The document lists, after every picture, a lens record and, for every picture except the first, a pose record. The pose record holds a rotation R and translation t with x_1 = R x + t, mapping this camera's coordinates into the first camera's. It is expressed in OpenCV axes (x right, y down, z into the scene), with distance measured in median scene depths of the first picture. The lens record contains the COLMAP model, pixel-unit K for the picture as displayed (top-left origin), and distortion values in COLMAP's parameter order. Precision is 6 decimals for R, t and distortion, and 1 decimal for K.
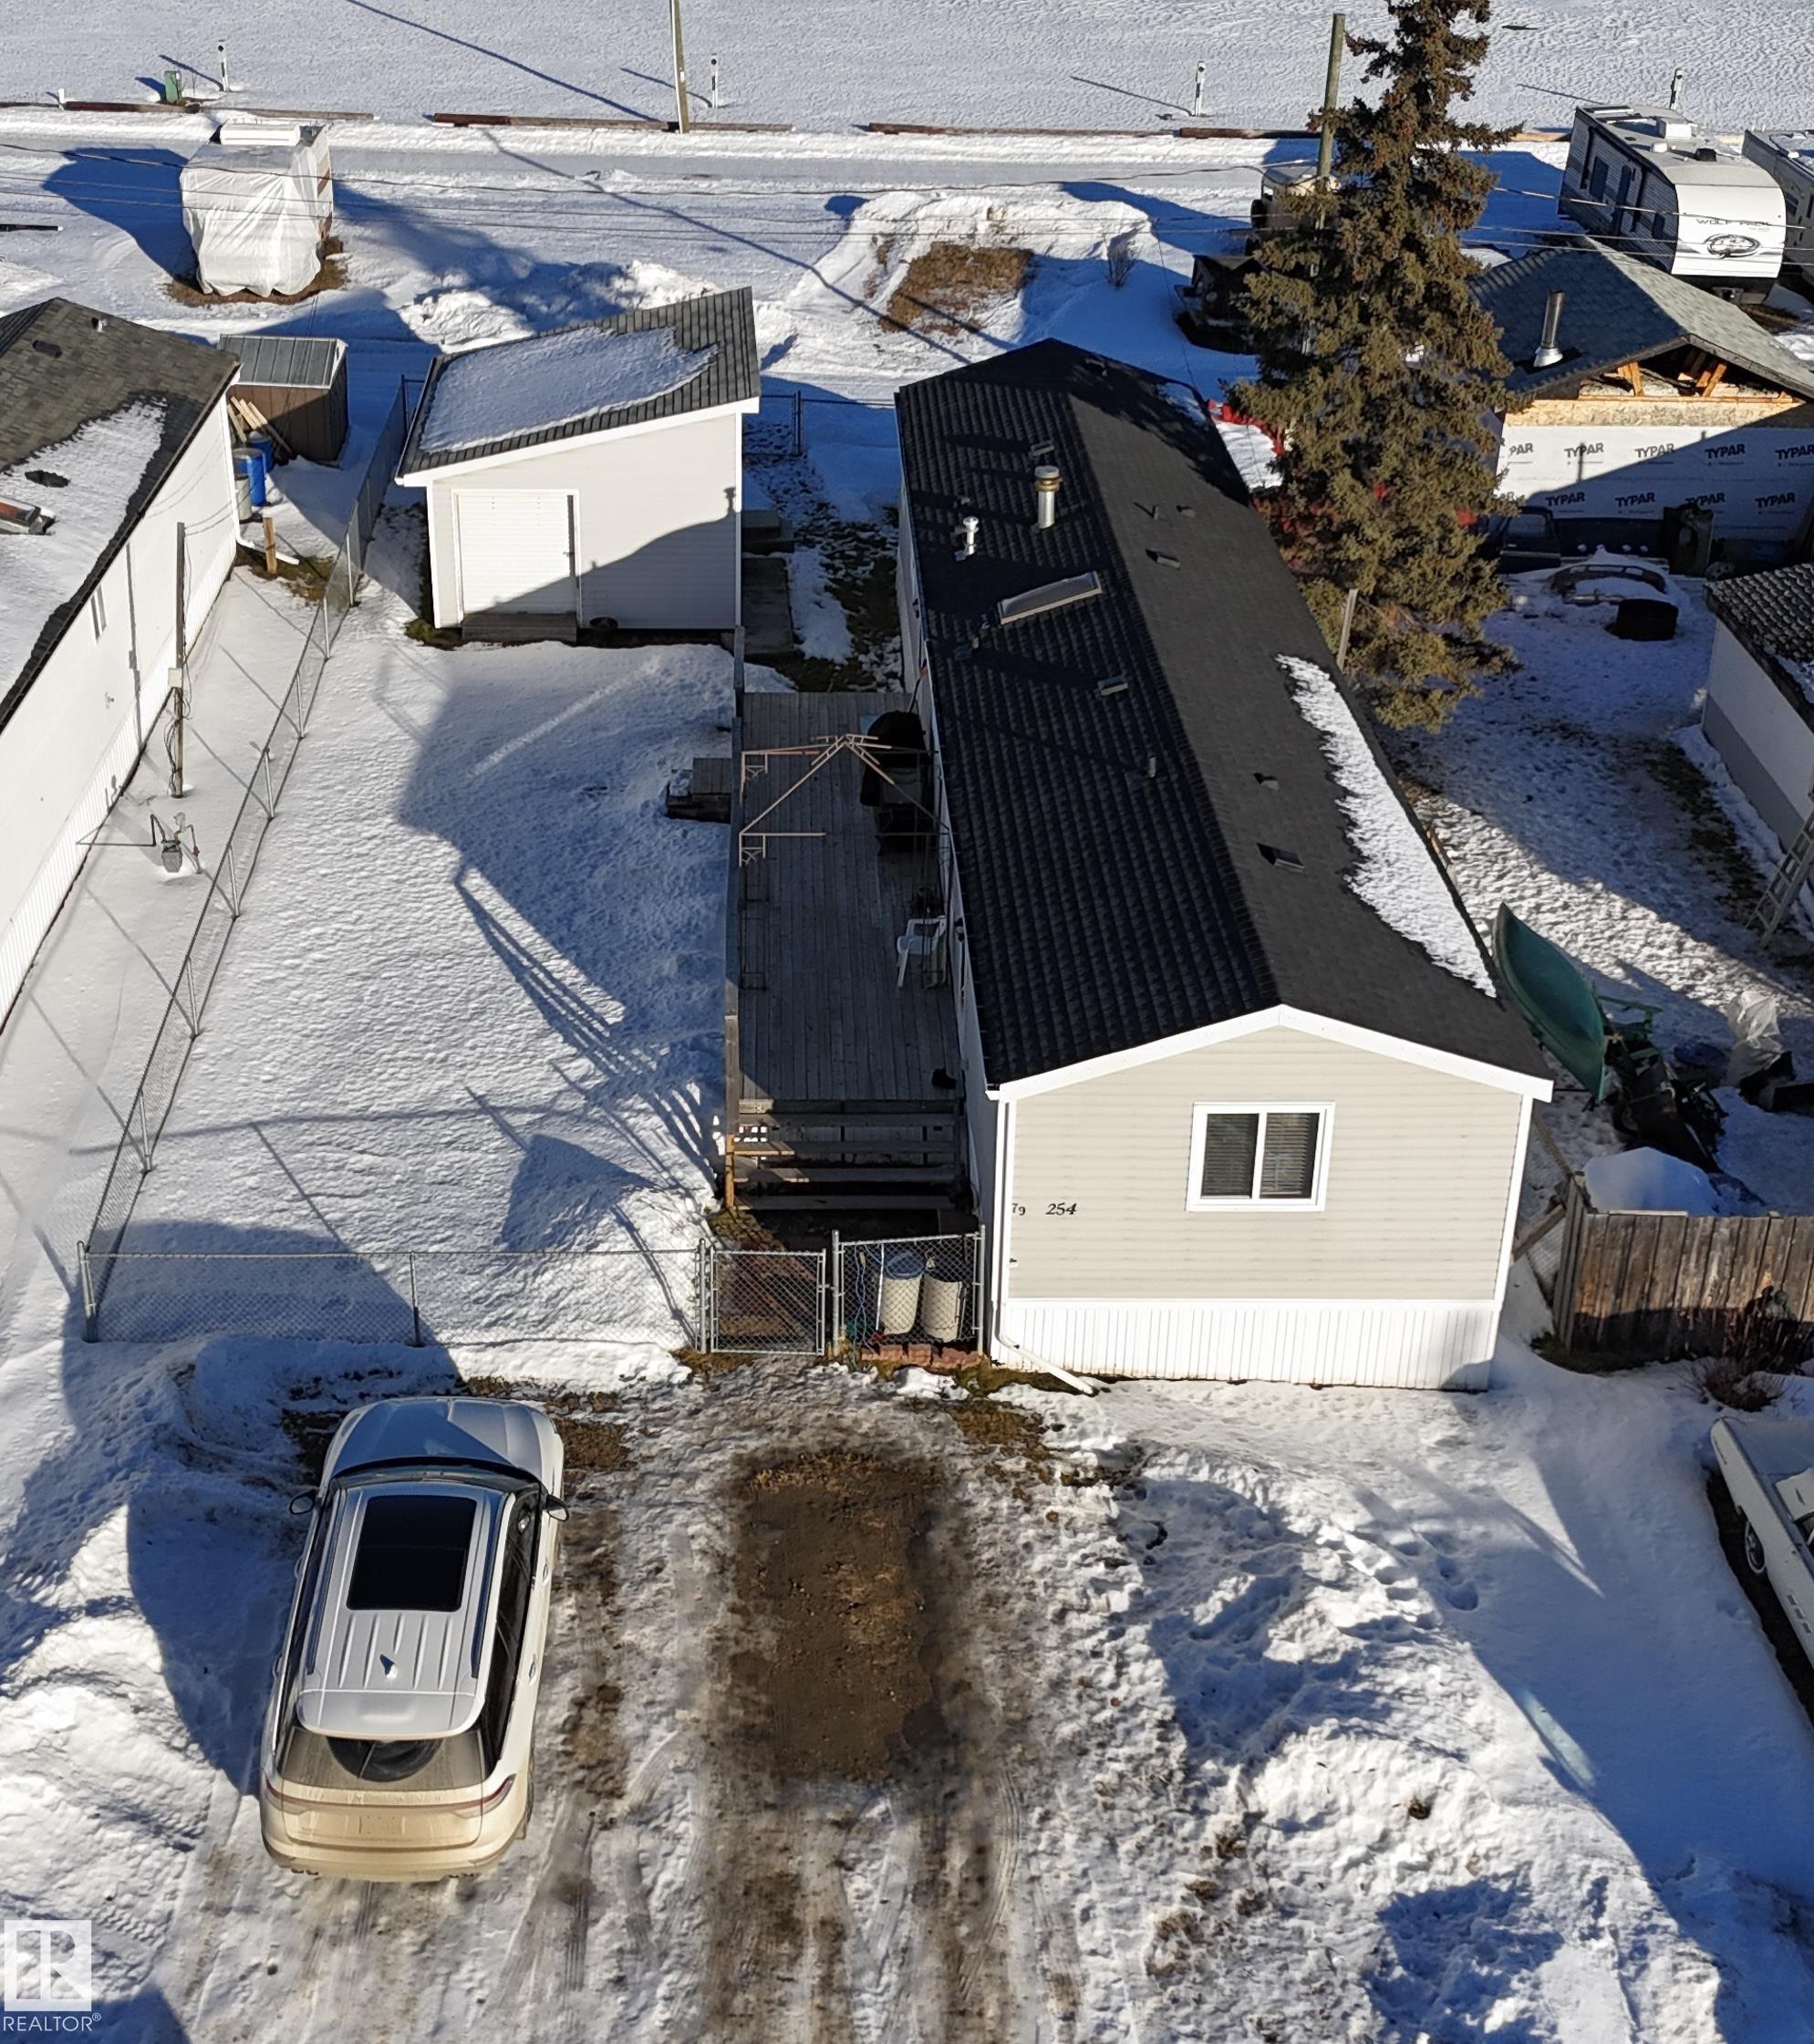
lens RADIAL K [[2703.6, 0, 806.1], [0, 2703.6, 1027.1], [0, 0, 1]] dist [0.225687, -0.722261]
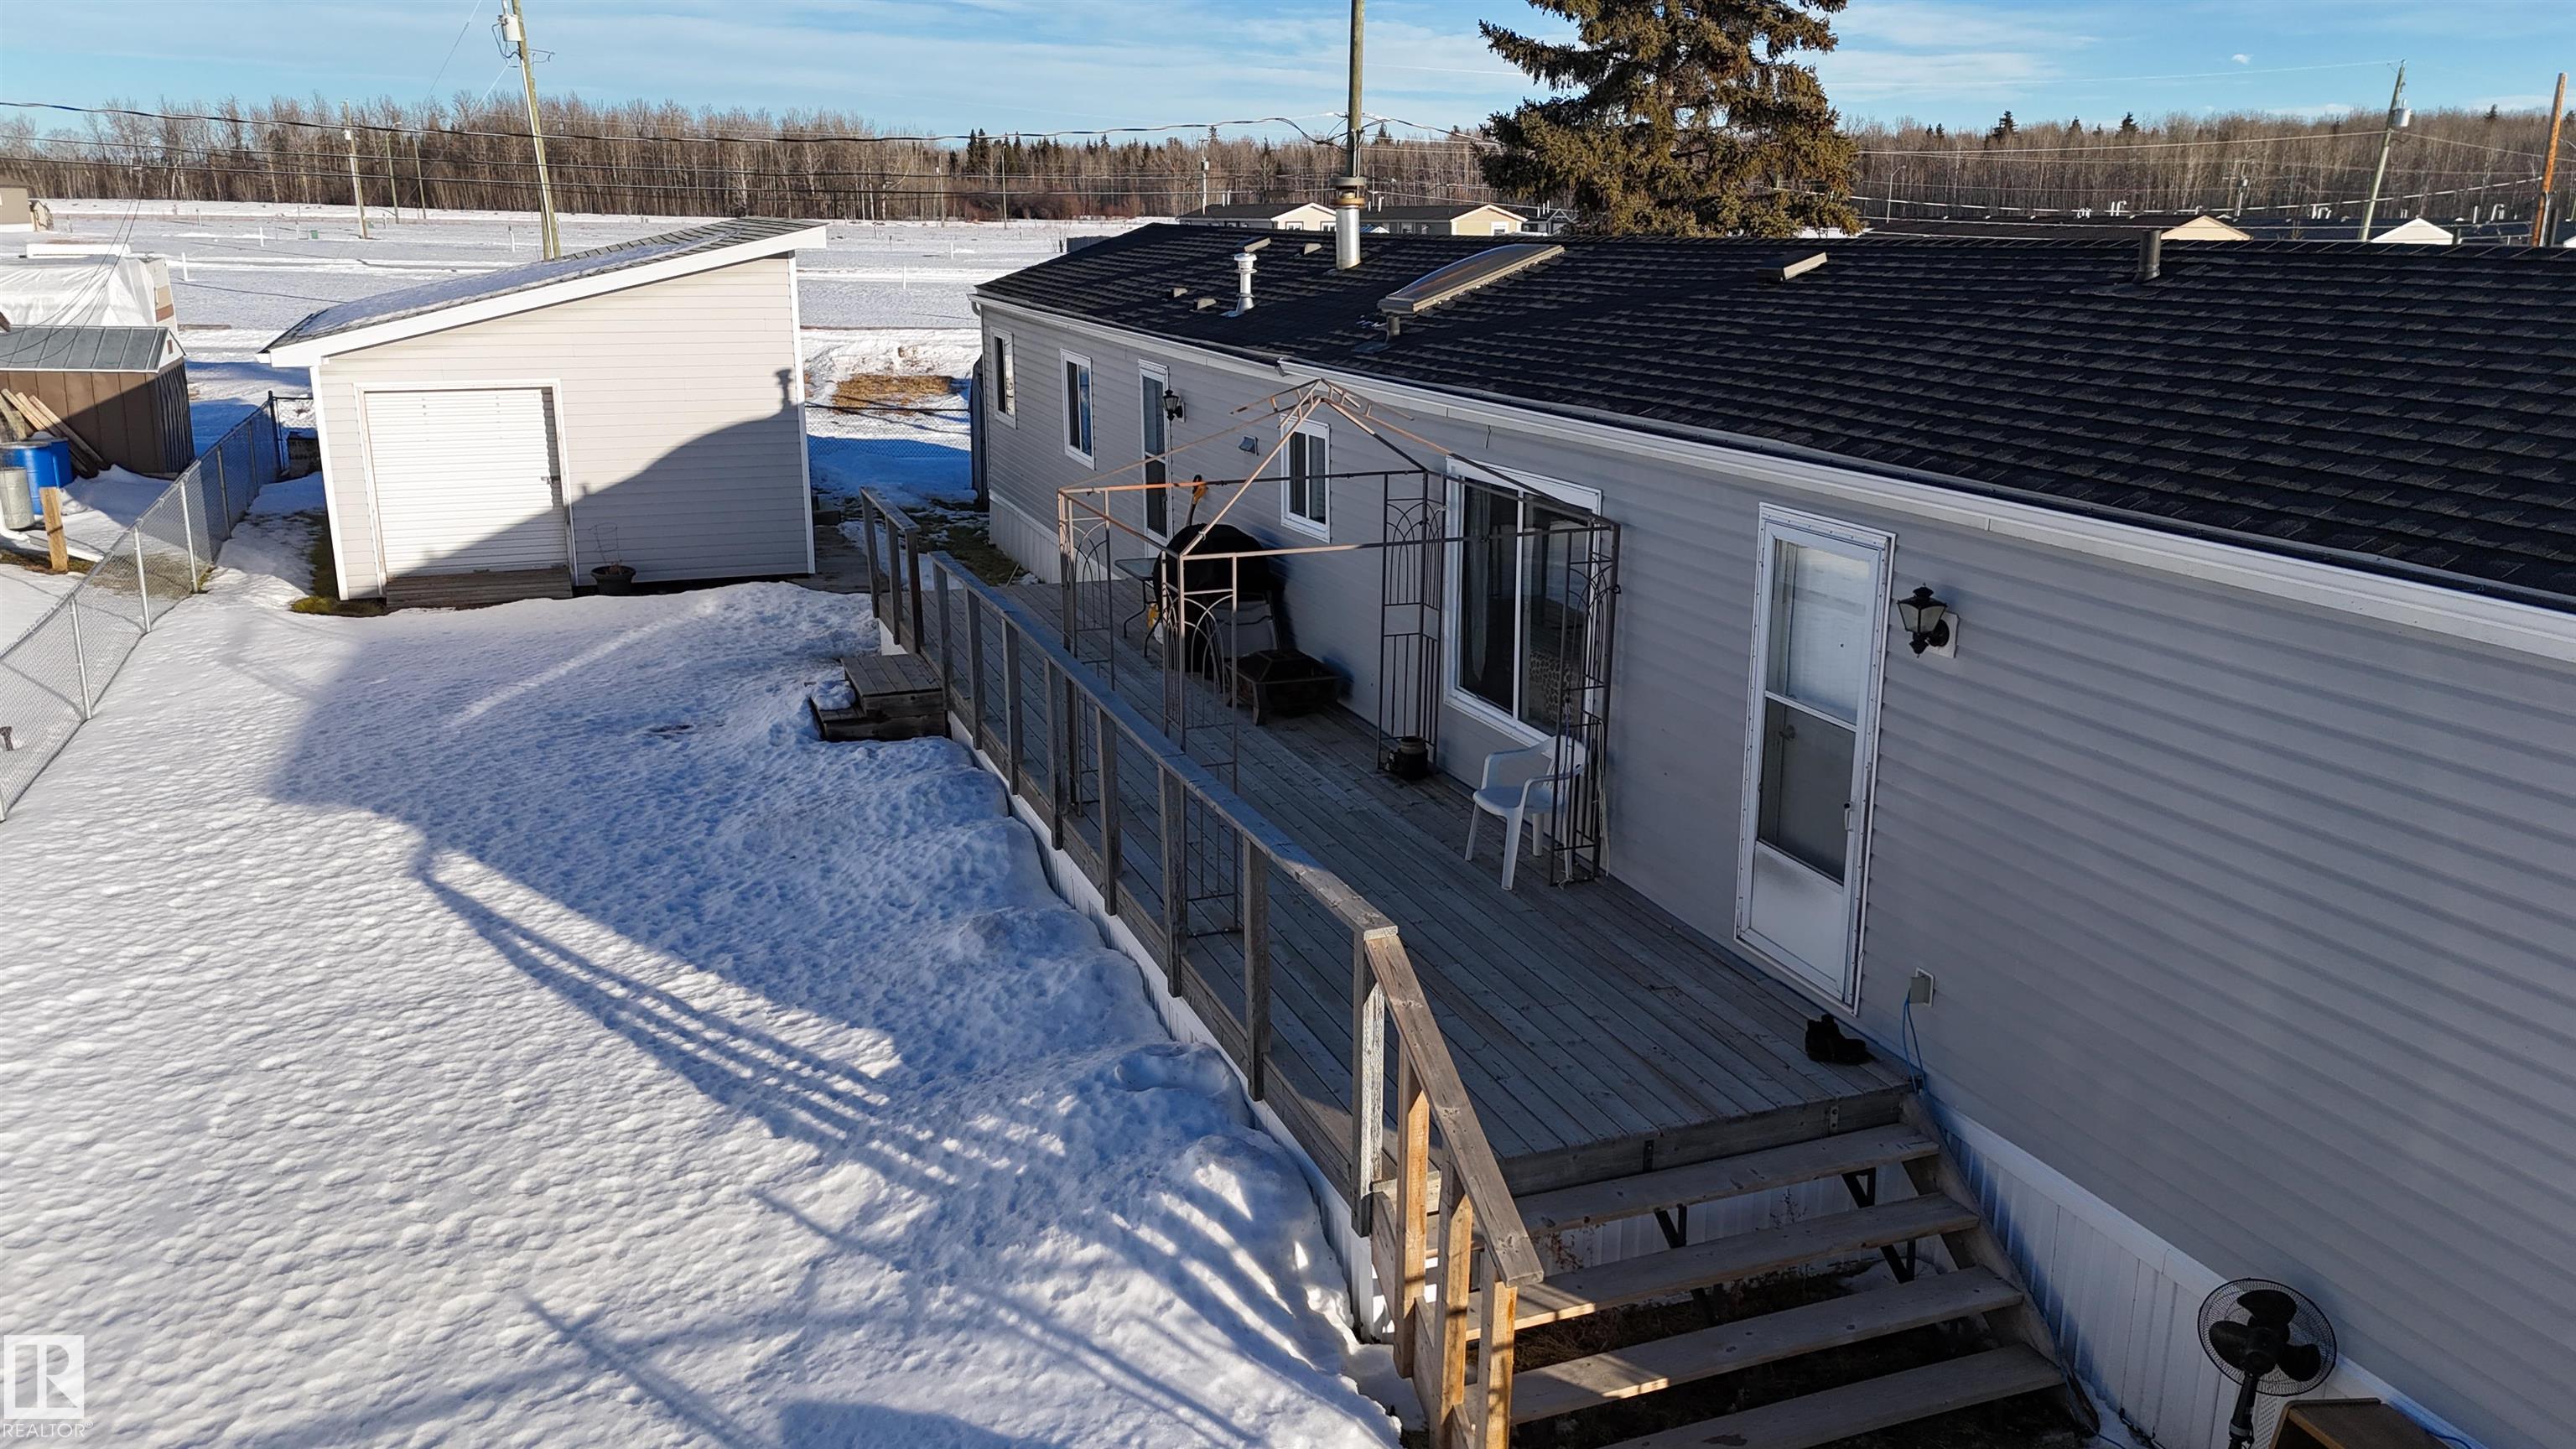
lens RADIAL K [[1897.3, 0, 1288.0], [0, 1897.3, 724.5], [0, 0, 1]] dist [0.058768, -0.047479]
pose [[0.939495, -0.097334, 0.328443, -0.123189], [0.167412, 0.966947, -0.192320, 0.016036], [-0.298868, 0.235669, 0.924737, 0.823717]]
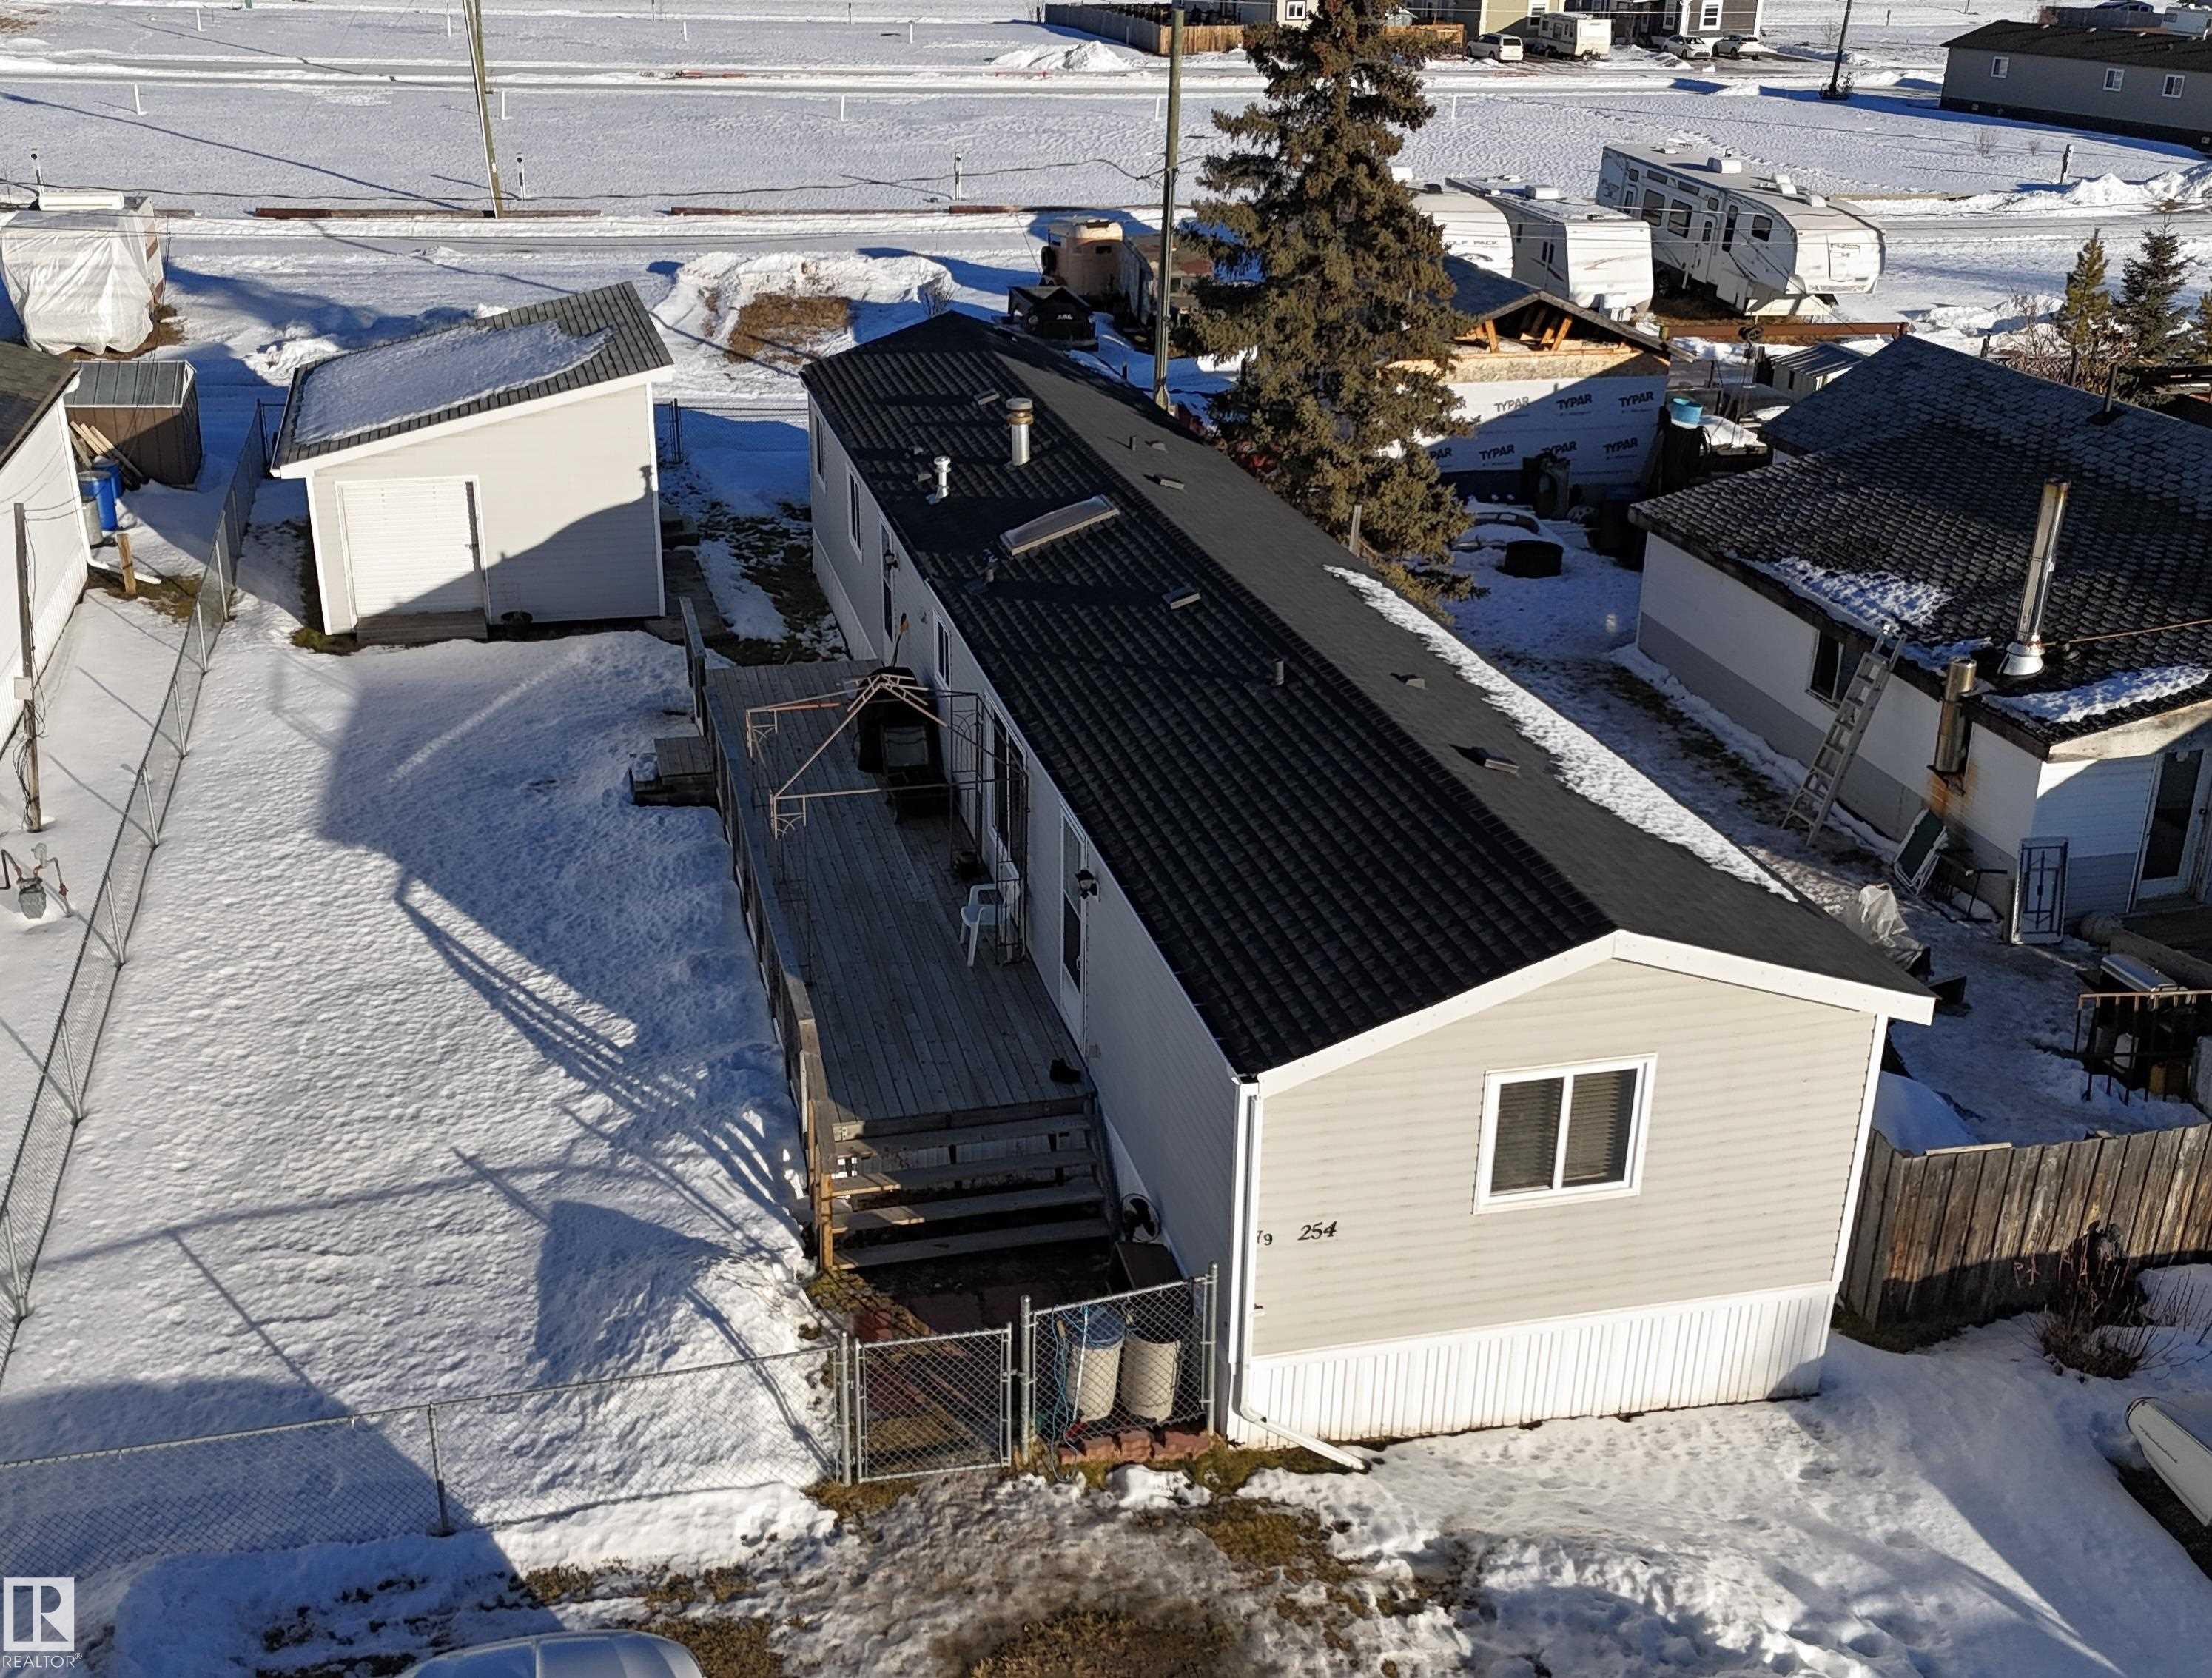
lens RADIAL K [[2196.2, 0, 1023.7], [0, 2196.2, 835.5], [0, 0, 1]] dist [0.105976, -0.163984]
pose [[0.978080, -0.084196, 0.190448, -0.088239], [0.099389, 0.992464, -0.071667, -0.005814], [-0.182978, 0.089024, 0.979078, 0.382689]]
